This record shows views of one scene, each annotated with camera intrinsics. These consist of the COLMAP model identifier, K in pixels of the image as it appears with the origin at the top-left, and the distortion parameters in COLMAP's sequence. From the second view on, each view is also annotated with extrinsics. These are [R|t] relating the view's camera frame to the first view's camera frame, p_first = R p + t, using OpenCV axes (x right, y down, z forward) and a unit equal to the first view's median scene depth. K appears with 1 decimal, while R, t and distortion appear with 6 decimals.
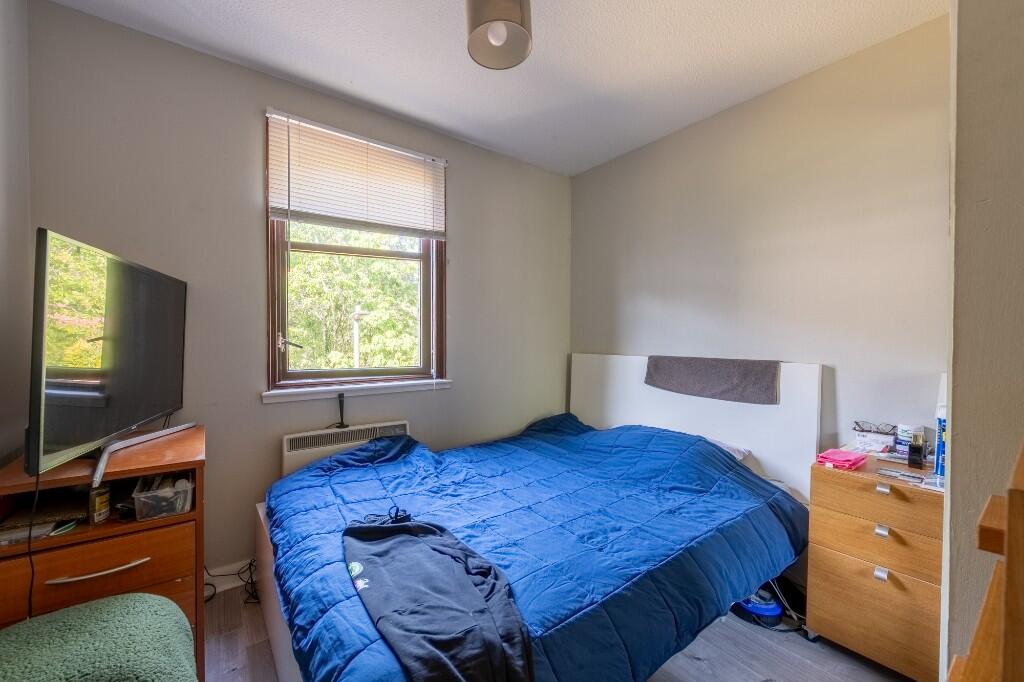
lens RADIAL K [[416.7, 0, 512.3], [0, 416.7, 339.1], [0, 0, 1]] dist [0.017622, -0.000519]
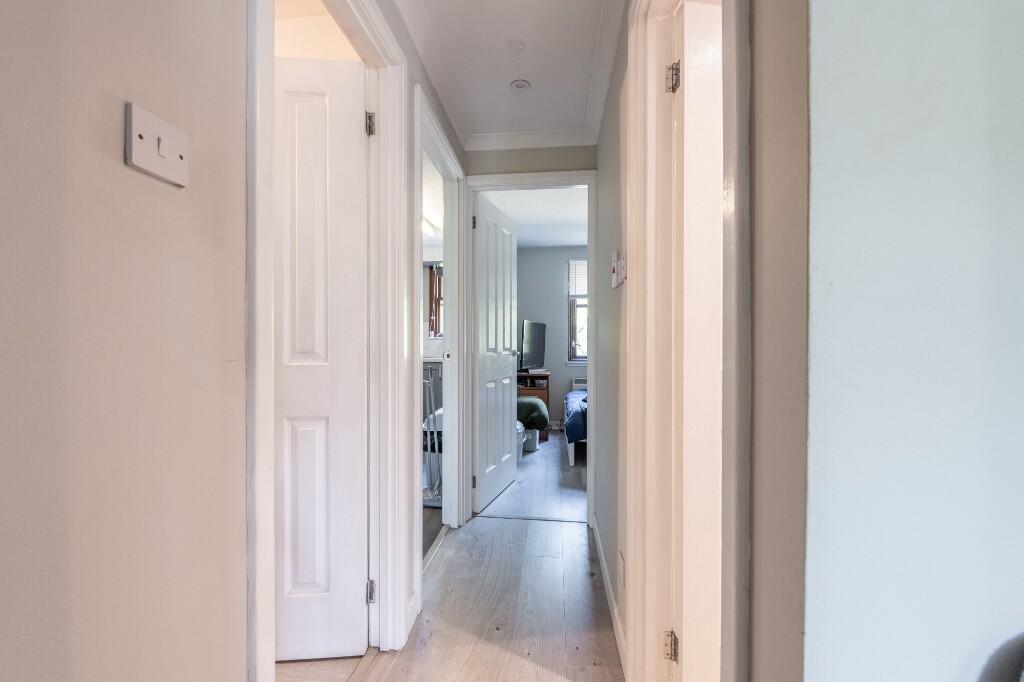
lens RADIAL K [[416.7, 0, 510.8], [0, 416.7, 343.5], [0, 0, 1]] dist [0.017622, -0.000519]
pose [[0.740073, 0.003391, -0.672518, 0.984889], [-0.012326, 0.999888, -0.008522, 0.033703], [0.672413, 0.014596, 0.740032, -1.292400]]
